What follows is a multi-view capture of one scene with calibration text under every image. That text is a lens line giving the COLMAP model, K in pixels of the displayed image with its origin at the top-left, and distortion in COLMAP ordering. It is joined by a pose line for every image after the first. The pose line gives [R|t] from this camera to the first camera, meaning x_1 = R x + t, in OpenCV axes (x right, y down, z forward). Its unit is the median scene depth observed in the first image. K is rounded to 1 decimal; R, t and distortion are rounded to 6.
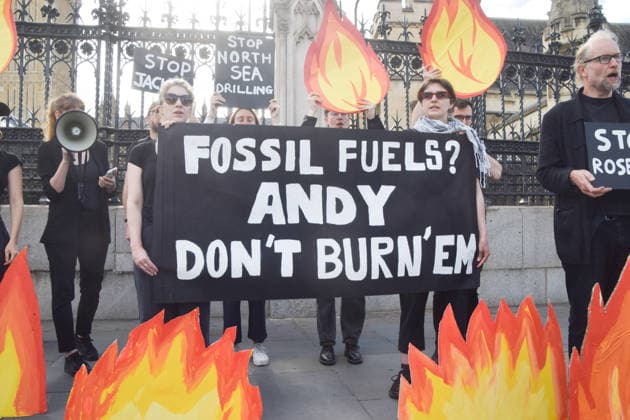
lens RADIAL K [[491.5, 0, 301.6], [0, 491.5, 207.7], [0, 0, 1]] dist [-0.107022, 0.005439]
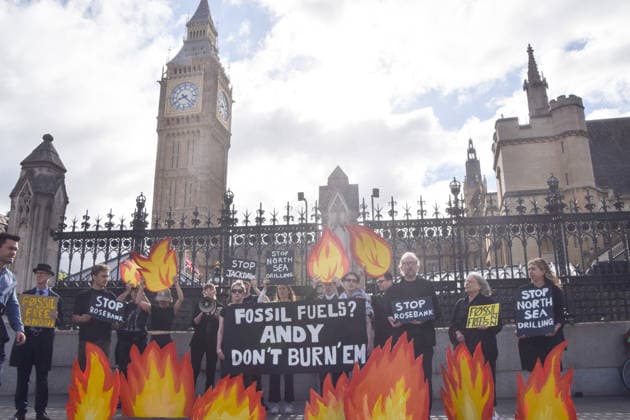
lens RADIAL K [[574.9, 0, 318.0], [0, 574.9, 204.2], [0, 0, 1]] dist [-0.054562, 0.000000]
pose [[0.942128, -0.098355, -0.320501, 1.171530], [0.033686, 0.978931, -0.201392, -0.061557], [0.333557, 0.178940, 0.925592, -1.761309]]
